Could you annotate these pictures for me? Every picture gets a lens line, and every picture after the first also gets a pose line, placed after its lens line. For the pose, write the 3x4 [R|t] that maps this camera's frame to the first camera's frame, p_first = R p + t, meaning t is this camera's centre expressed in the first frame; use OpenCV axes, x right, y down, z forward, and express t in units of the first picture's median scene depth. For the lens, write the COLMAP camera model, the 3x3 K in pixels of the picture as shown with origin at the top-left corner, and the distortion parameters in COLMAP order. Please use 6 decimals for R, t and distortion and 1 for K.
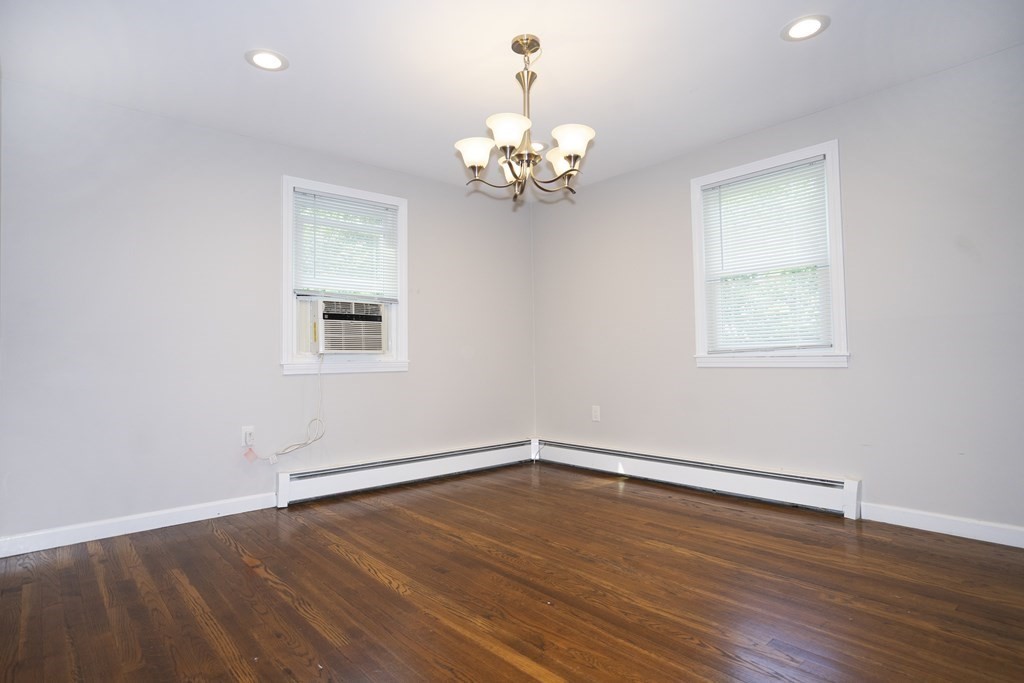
lens RADIAL K [[560.6, 0, 512.0], [0, 560.6, 341.5], [0, 0, 1]] dist [-0.003213, -0.000009]
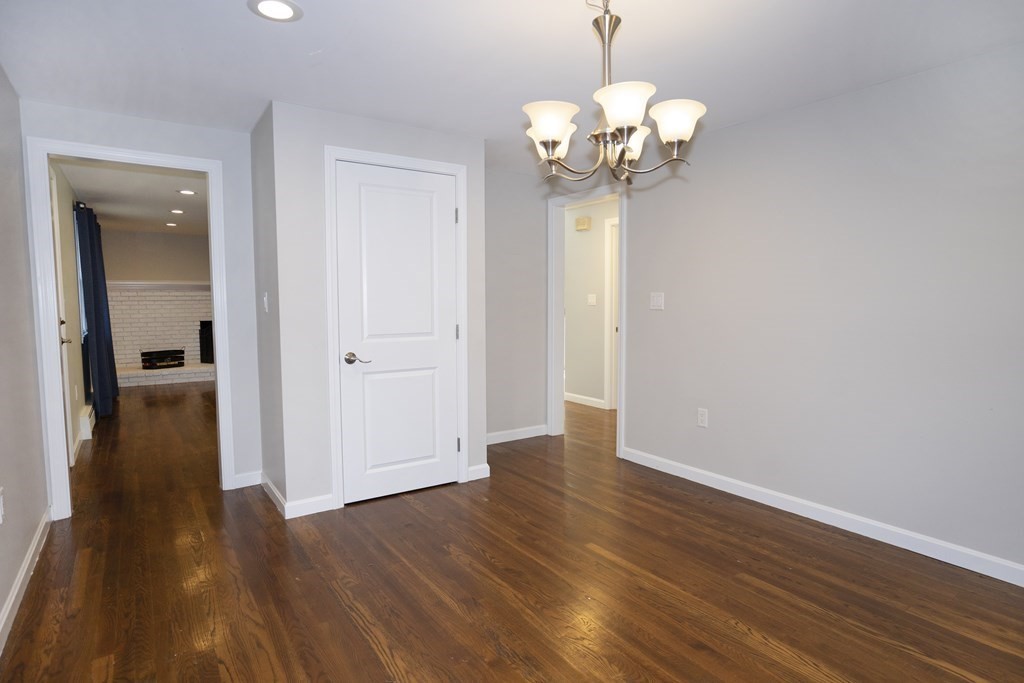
lens RADIAL K [[560.6, 0, 512.0], [0, 560.6, 341.5], [0, 0, 1]] dist [-0.003213, -0.000009]
pose [[-0.992428, 0.011512, 0.122288, 0.074817], [0.016475, 0.999078, 0.039652, -0.091917], [-0.121719, 0.041367, -0.991702, 2.072862]]
